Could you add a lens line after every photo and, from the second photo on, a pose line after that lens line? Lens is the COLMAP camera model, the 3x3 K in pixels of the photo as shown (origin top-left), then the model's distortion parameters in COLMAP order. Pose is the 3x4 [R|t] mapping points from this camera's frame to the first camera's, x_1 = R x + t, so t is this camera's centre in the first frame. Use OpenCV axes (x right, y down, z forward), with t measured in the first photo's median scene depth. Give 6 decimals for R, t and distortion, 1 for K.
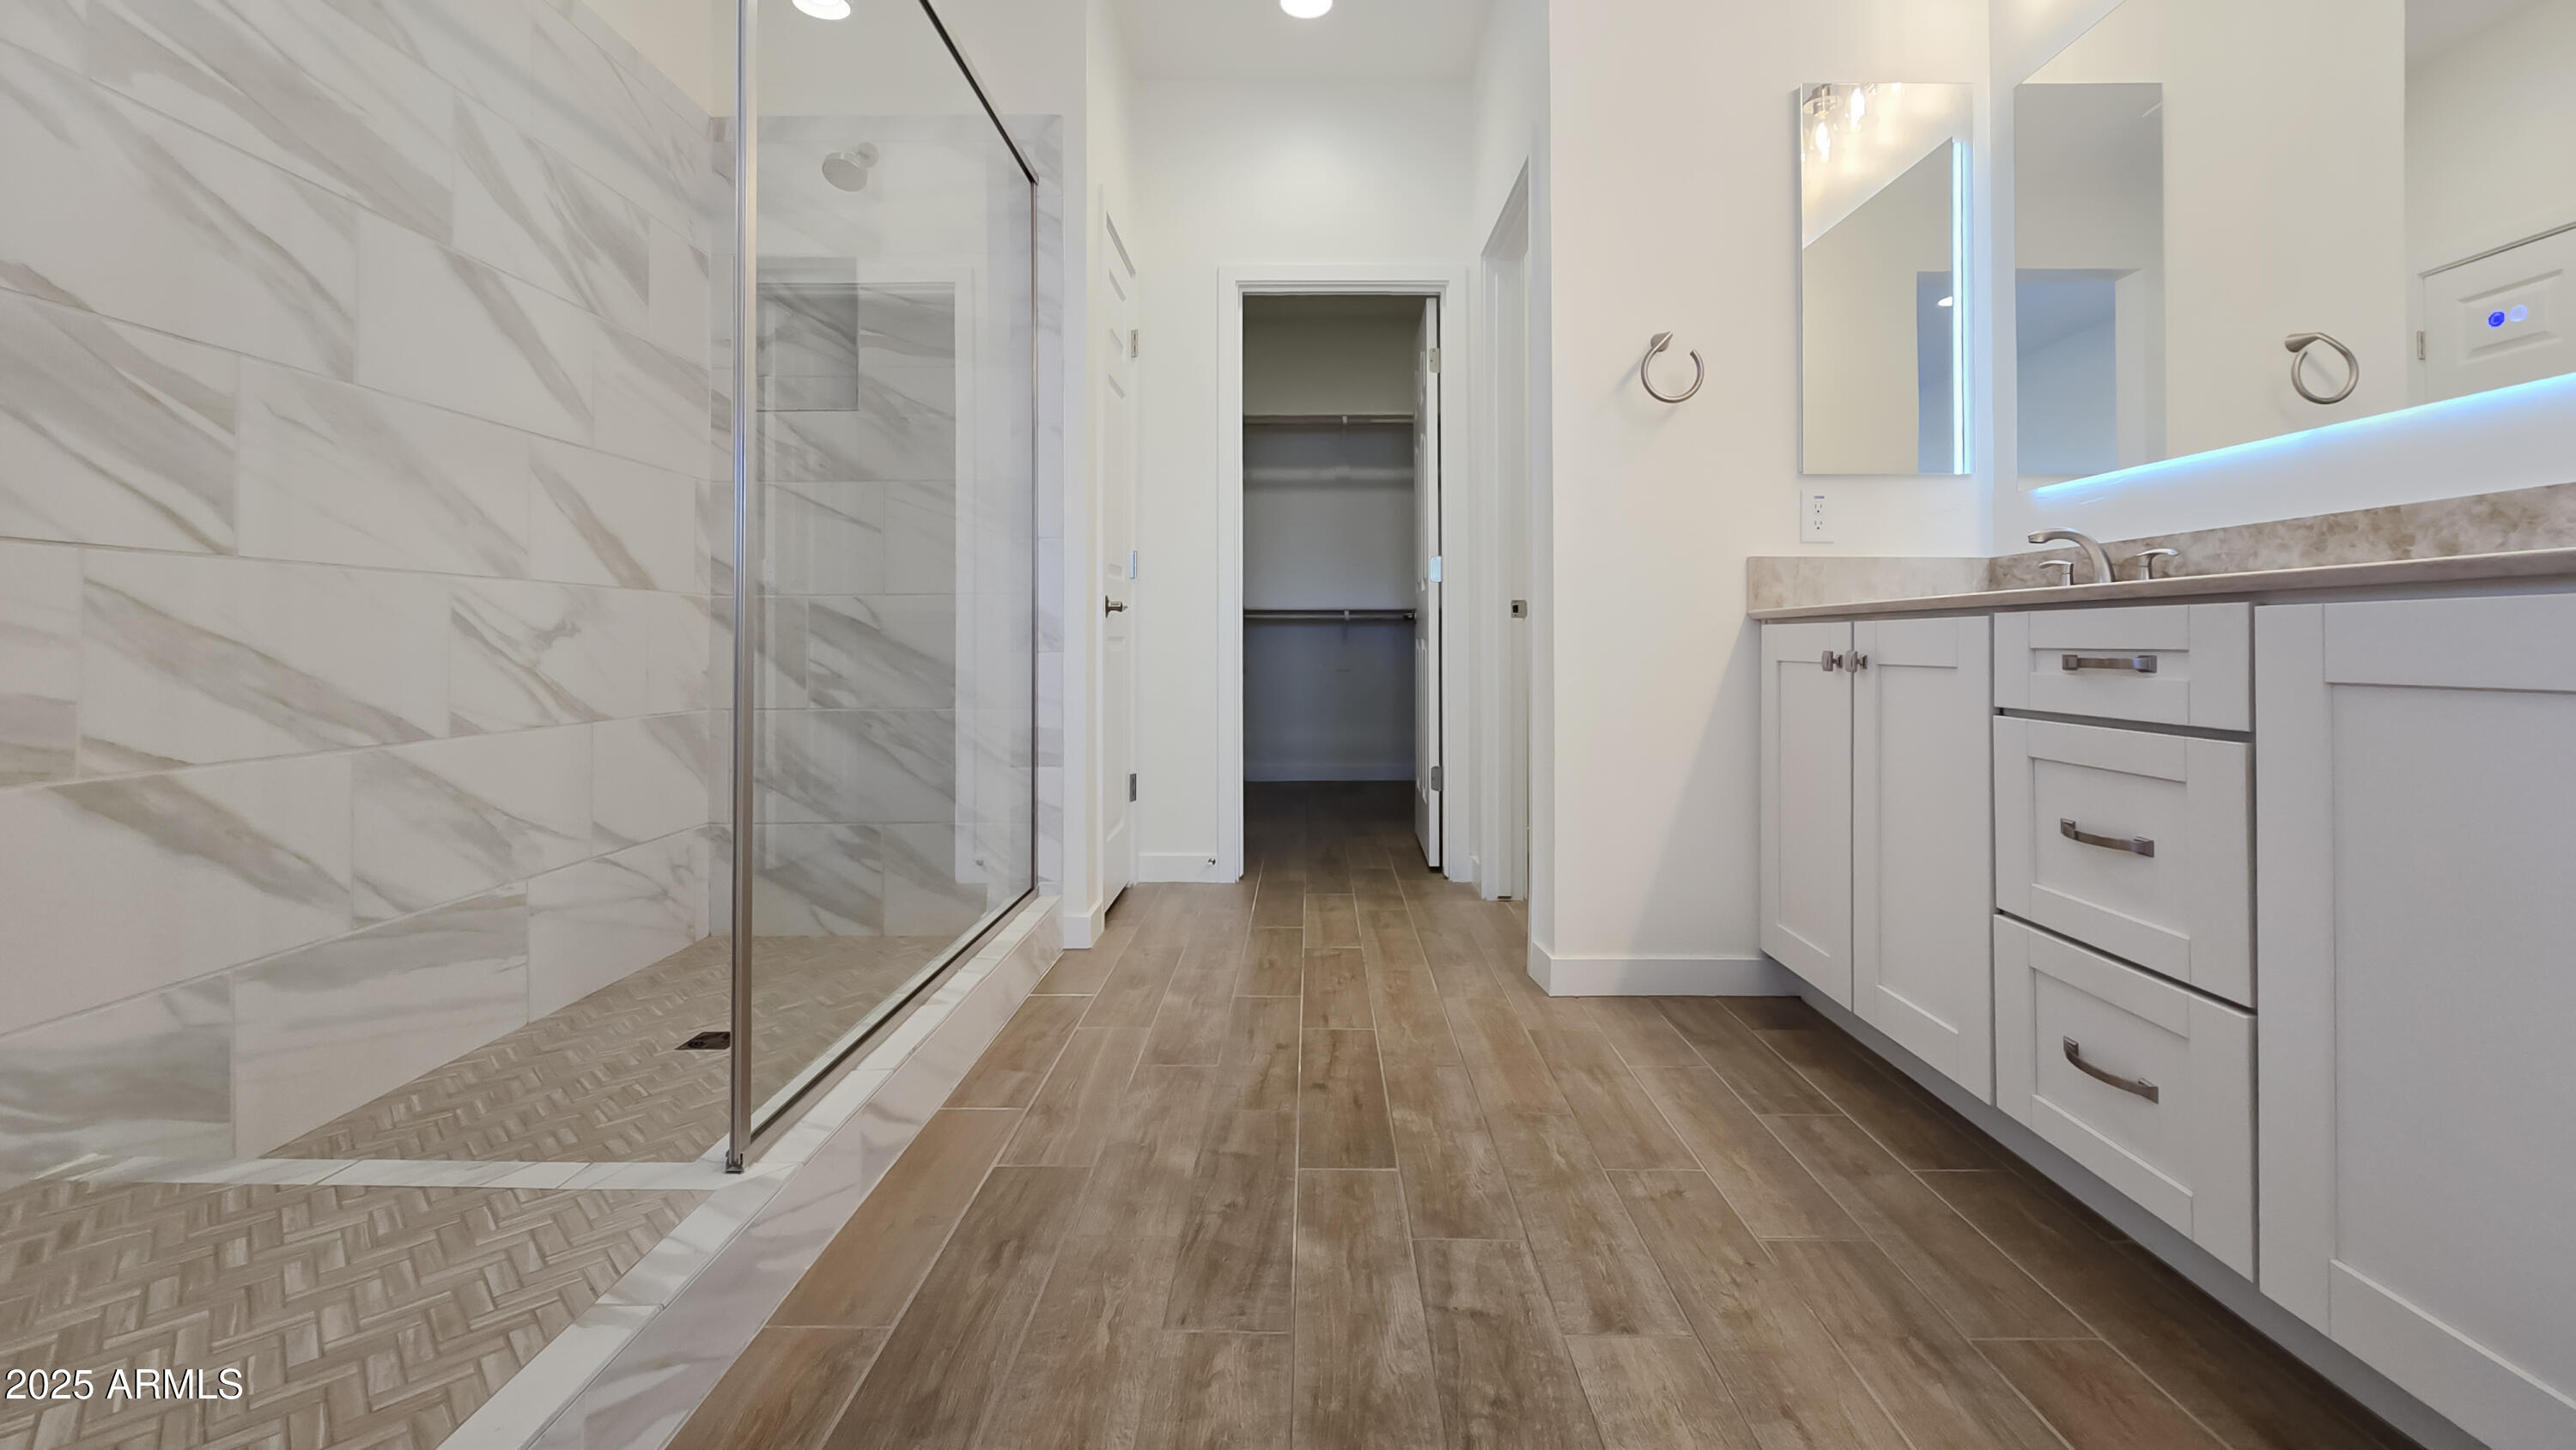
lens RADIAL K [[1065.4, 0, 1306.5], [0, 1065.4, 623.6], [0, 0, 1]] dist [-0.002451, 0.000250]
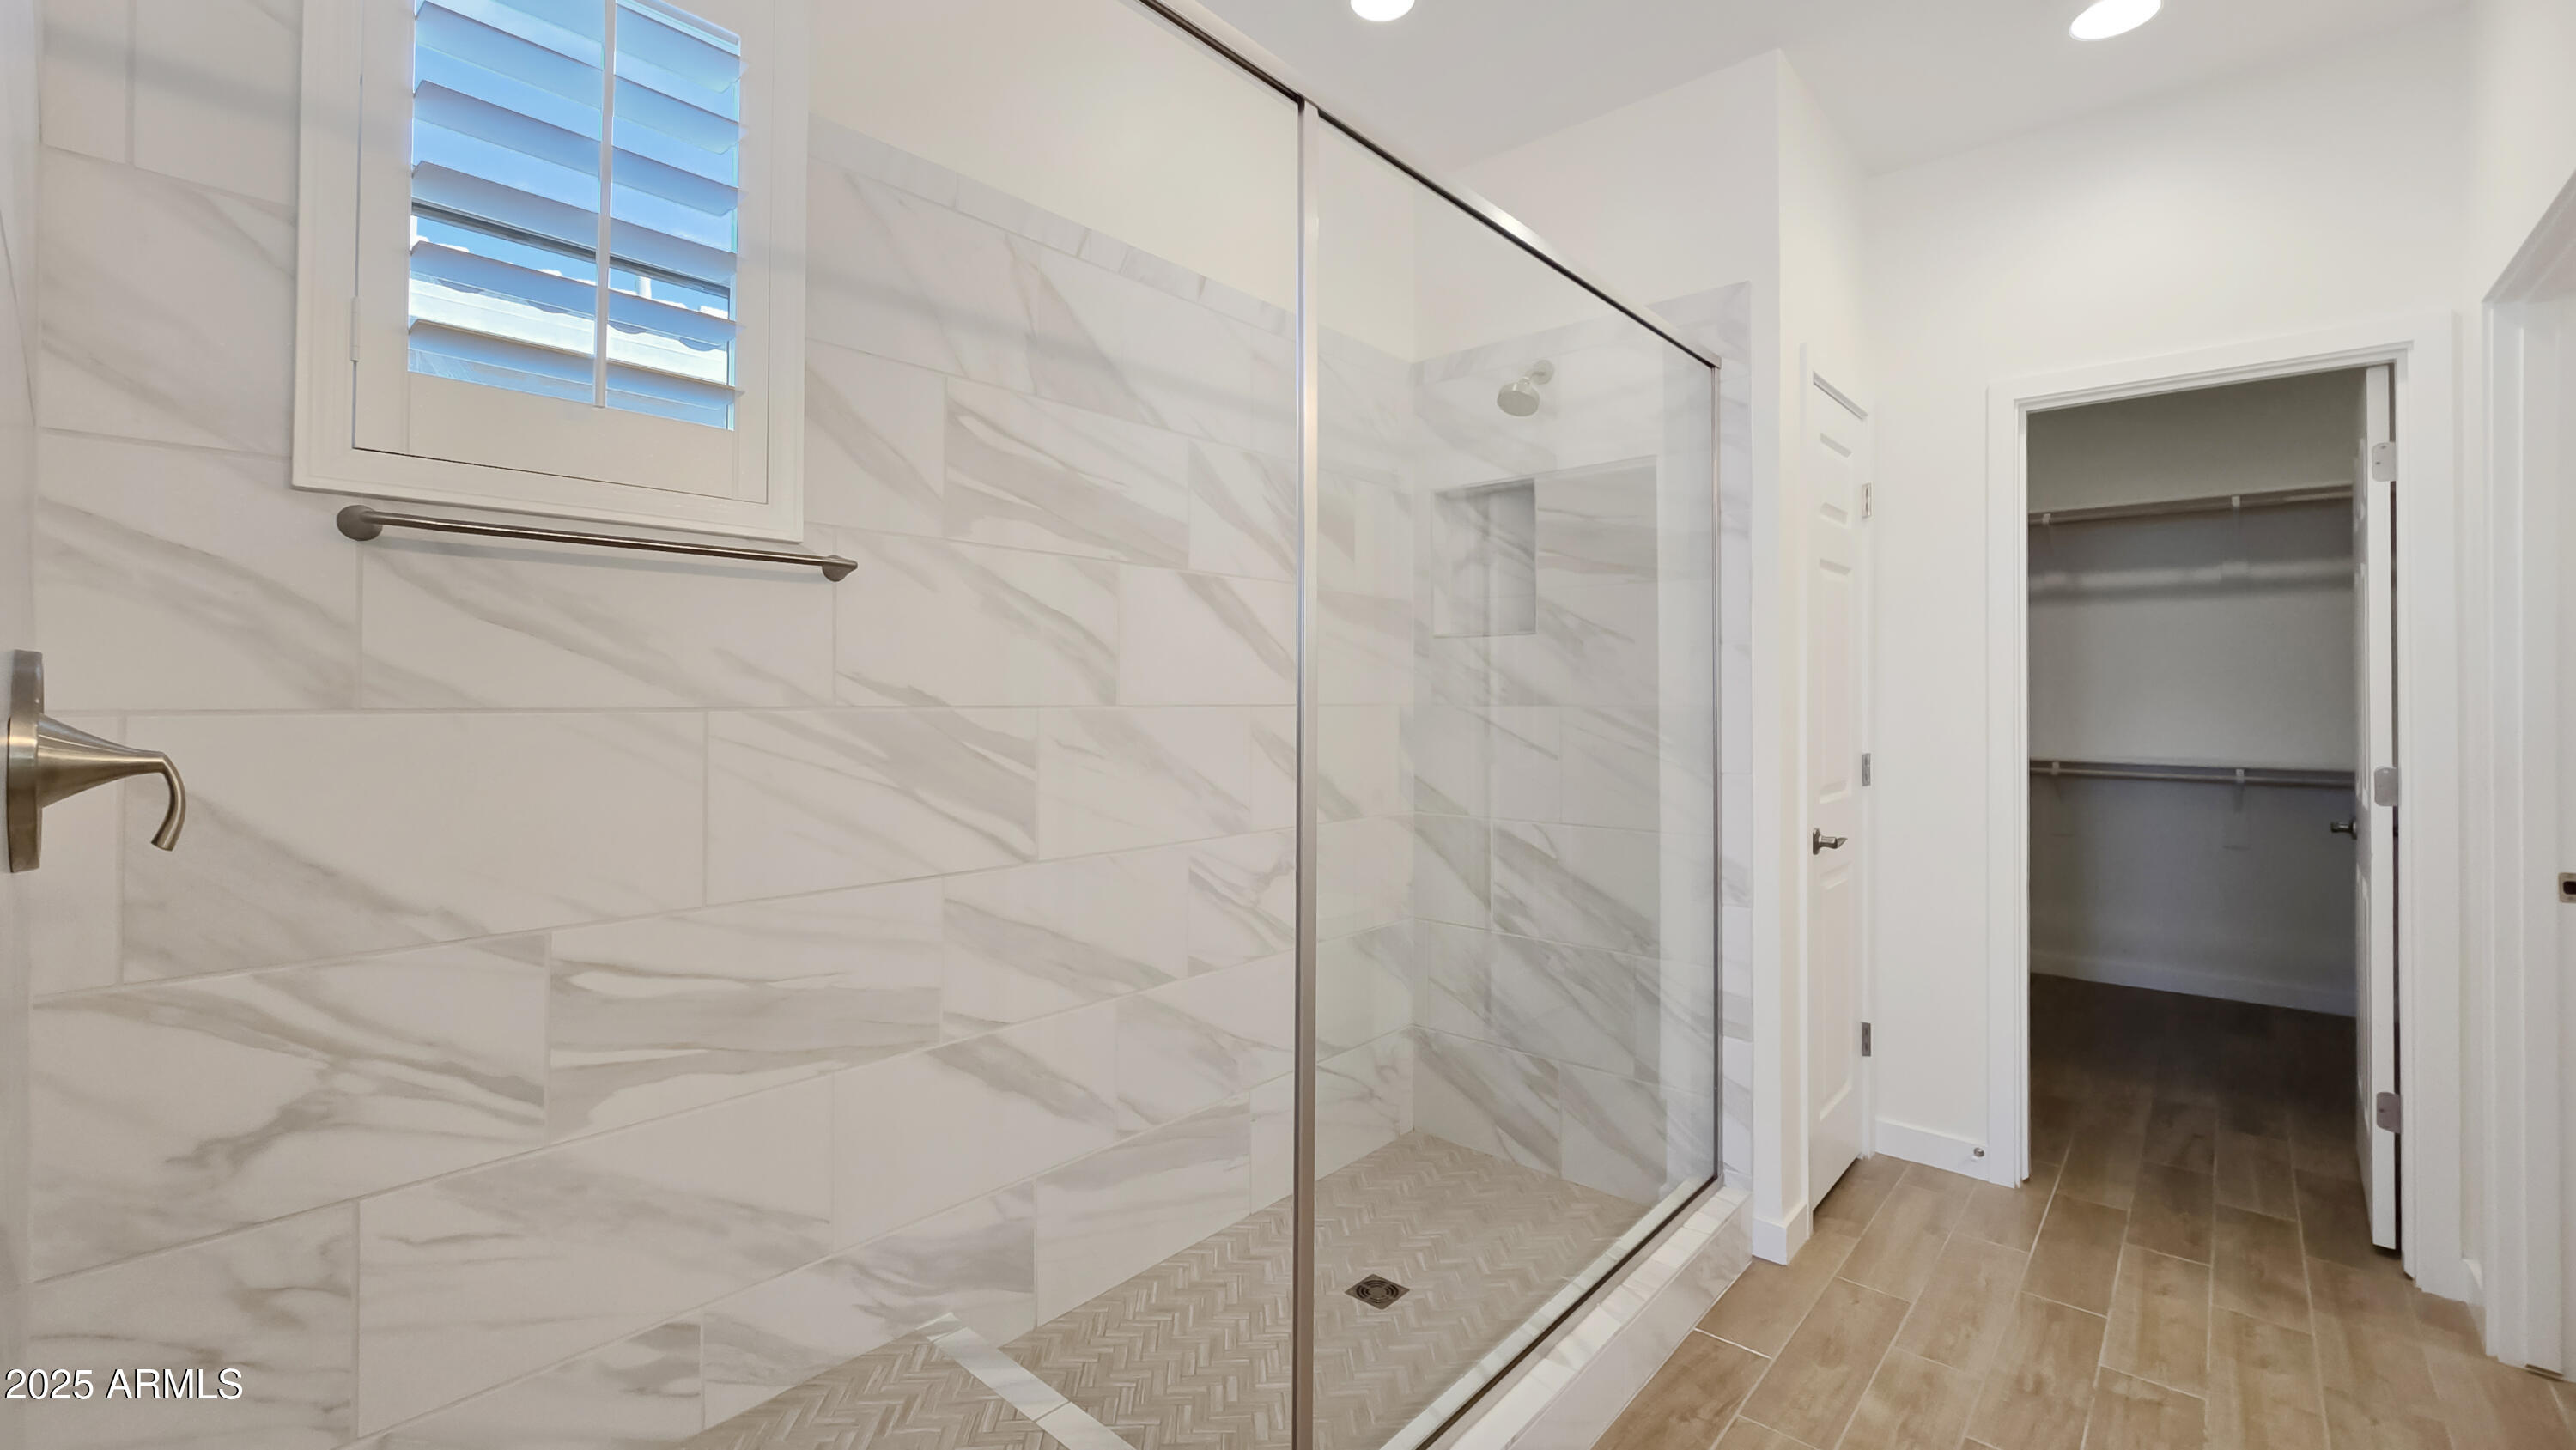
lens RADIAL K [[1065.4, 0, 1315.7], [0, 1065.4, 684.7], [0, 0, 1]] dist [-0.002451, 0.000250]
pose [[0.762822, -0.001694, -0.646606, 0.067827], [0.002100, 0.999998, -0.000144, -0.179675], [0.646605, -0.001248, 0.762824, 0.140259]]
